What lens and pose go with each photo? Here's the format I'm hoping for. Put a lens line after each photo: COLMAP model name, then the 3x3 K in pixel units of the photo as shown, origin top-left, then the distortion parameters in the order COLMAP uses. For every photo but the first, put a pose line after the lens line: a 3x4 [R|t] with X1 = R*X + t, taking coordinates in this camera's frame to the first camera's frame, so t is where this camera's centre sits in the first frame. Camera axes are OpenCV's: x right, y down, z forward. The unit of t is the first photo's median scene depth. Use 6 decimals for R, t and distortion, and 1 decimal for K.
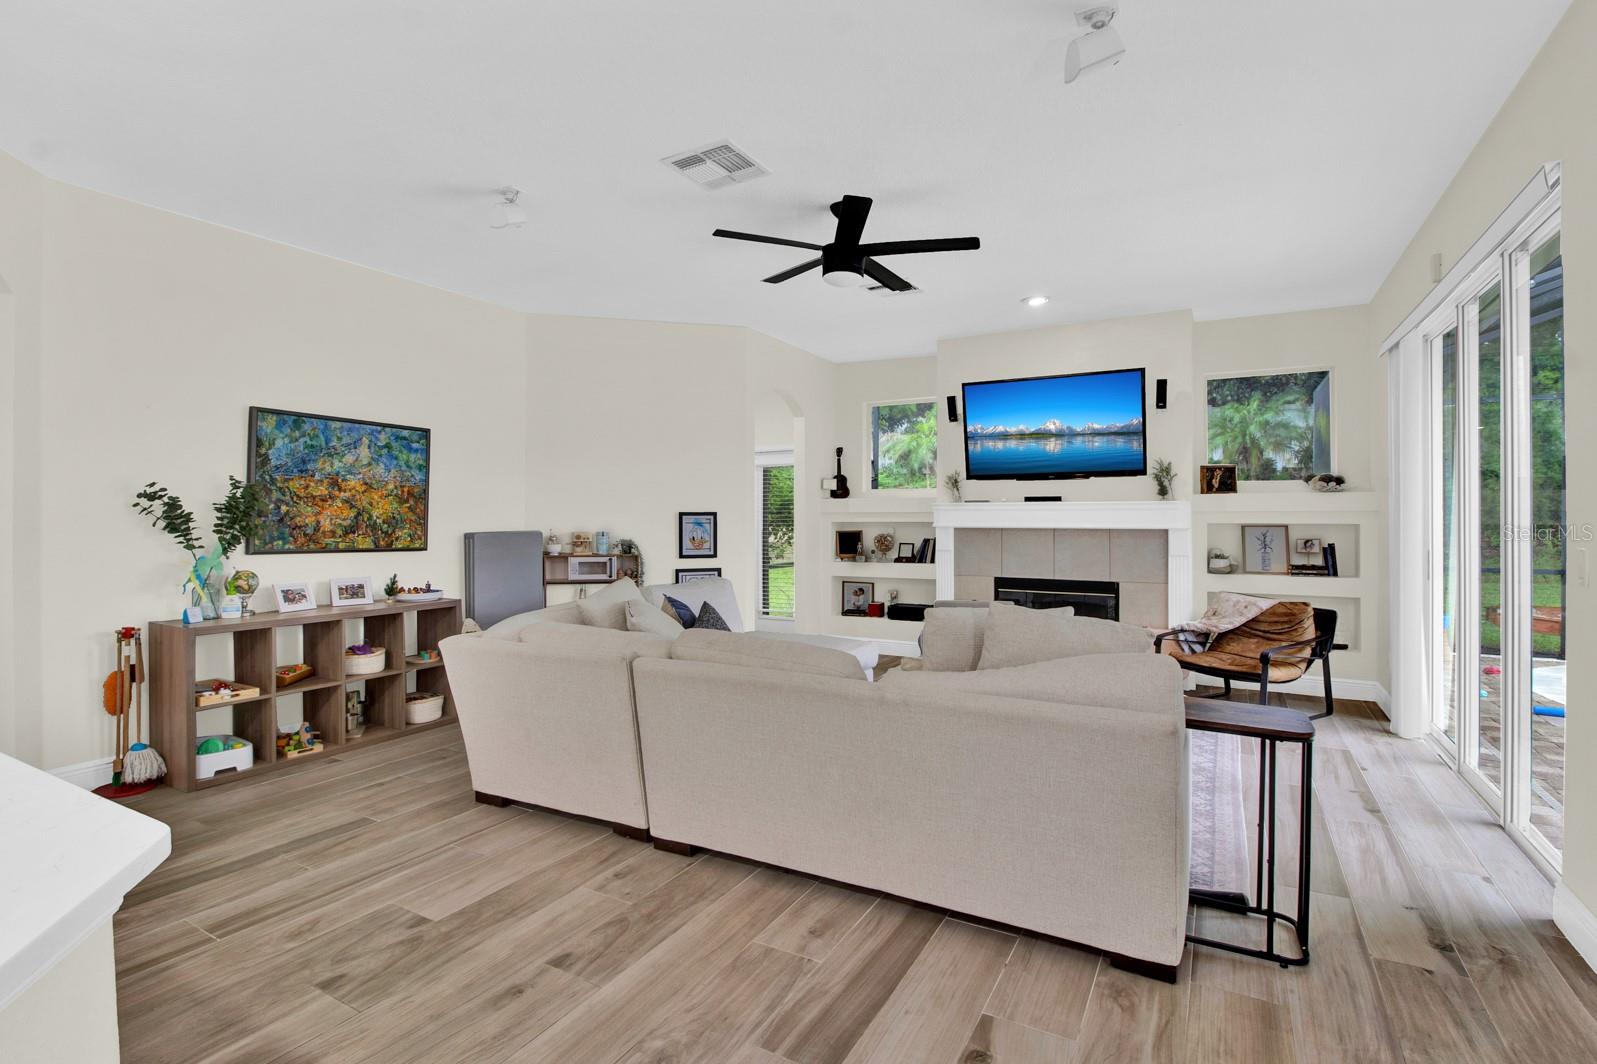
lens RADIAL K [[764.8, 0, 797.8], [0, 764.8, 519.9], [0, 0, 1]] dist [-0.003210, -0.000942]
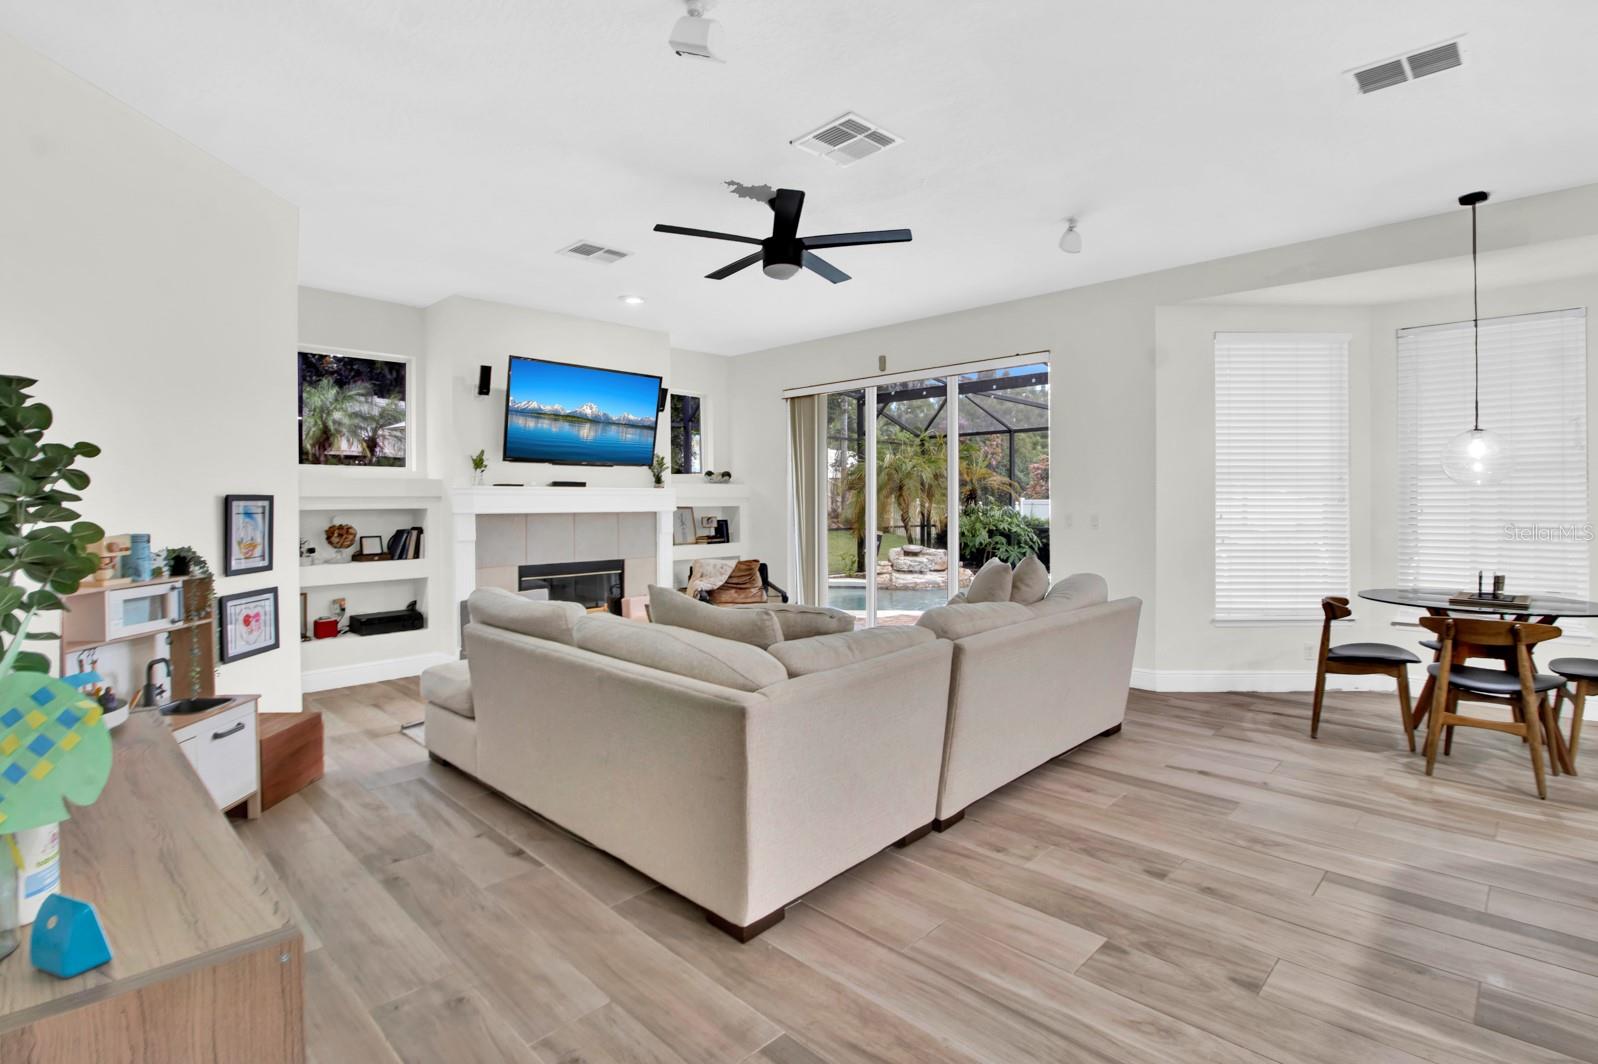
lens RADIAL K [[755.6, 0, 794.0], [0, 755.6, 509.8], [0, 0, 1]] dist [-0.015573, -0.000774]
pose [[0.274701, -0.012697, 0.961446, -0.695884], [0.007182, 0.999912, 0.011153, -0.003063], [-0.961503, 0.003842, 0.274768, 0.537168]]
